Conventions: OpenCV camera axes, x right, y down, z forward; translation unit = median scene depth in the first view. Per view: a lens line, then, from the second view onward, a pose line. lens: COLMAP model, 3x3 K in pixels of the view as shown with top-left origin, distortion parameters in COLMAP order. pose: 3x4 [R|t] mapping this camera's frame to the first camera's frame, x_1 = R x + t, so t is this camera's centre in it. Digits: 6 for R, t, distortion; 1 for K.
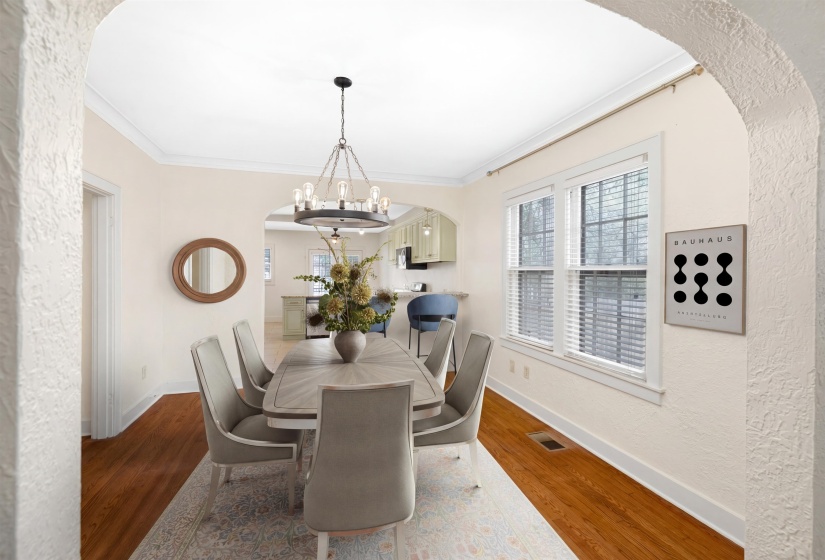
lens RADIAL K [[375.4, 0, 403.6], [0, 375.4, 277.4], [0, 0, 1]] dist [-0.001111, 0.000060]
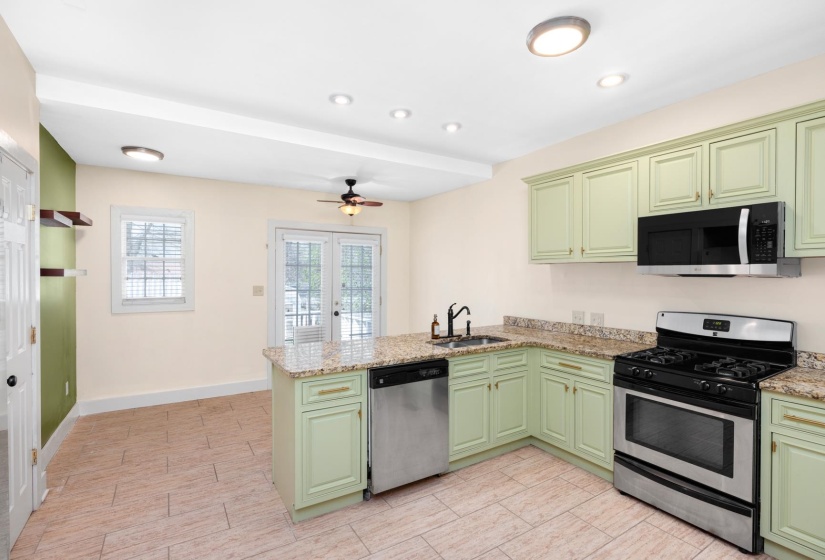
lens RADIAL K [[386.4, 0, 412.5], [0, 386.4, 280.0], [0, 0, 1]] dist [-0.003176, -0.000183]
pose [[0.956640, -0.014228, 0.290925, -0.348321], [0.012108, 0.999885, 0.009089, -0.025308], [-0.291021, -0.005172, 0.956703, 0.780138]]
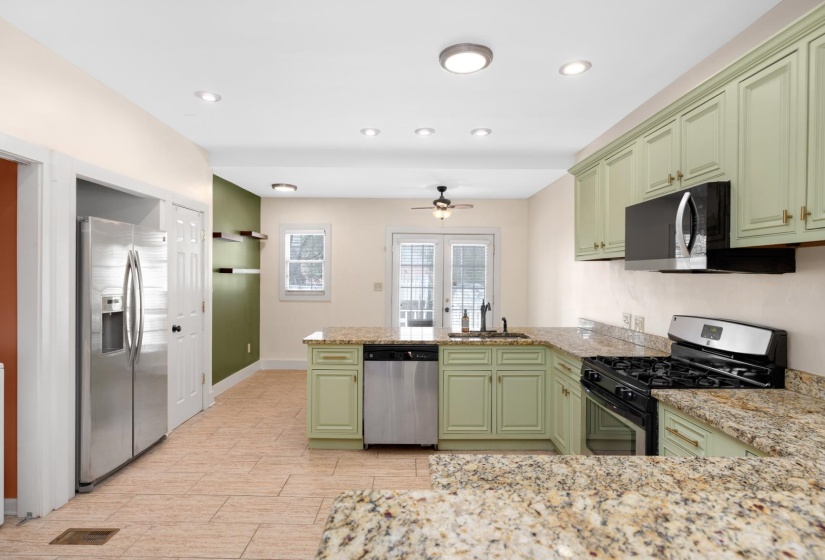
lens RADIAL K [[423.5, 0, 420.4], [0, 423.5, 280.6], [0, 0, 1]] dist [-0.001361, 0.000399]
pose [[0.968324, -0.002779, -0.249682, -0.105048], [0.002842, 0.999996, -0.000108, -0.016449], [0.249681, -0.000605, 0.968328, 0.670923]]
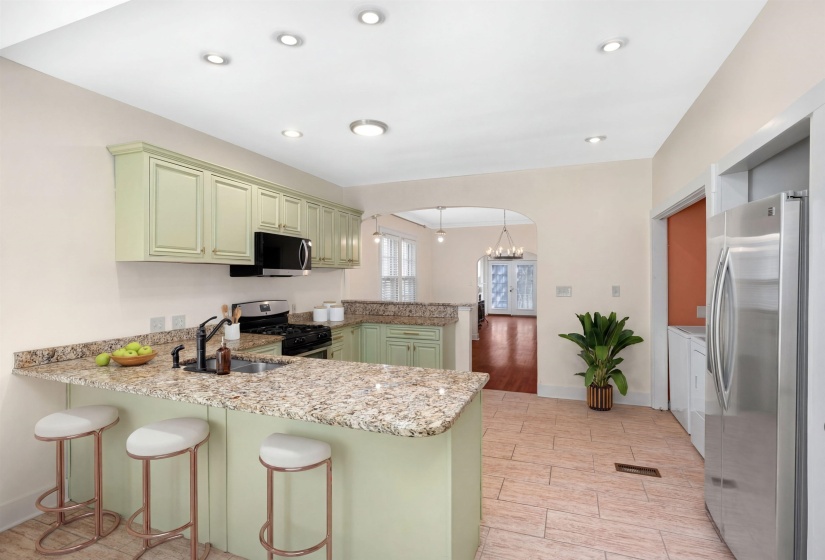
lens RADIAL K [[386.4, 0, 412.5], [0, 386.4, 280.0], [0, 0, 1]] dist [-0.003176, -0.000183]
pose [[-0.798840, -0.018623, 0.601255, -0.484472], [-0.005719, 0.999711, 0.023366, -0.031384], [-0.601516, 0.015227, -0.798715, 1.368933]]
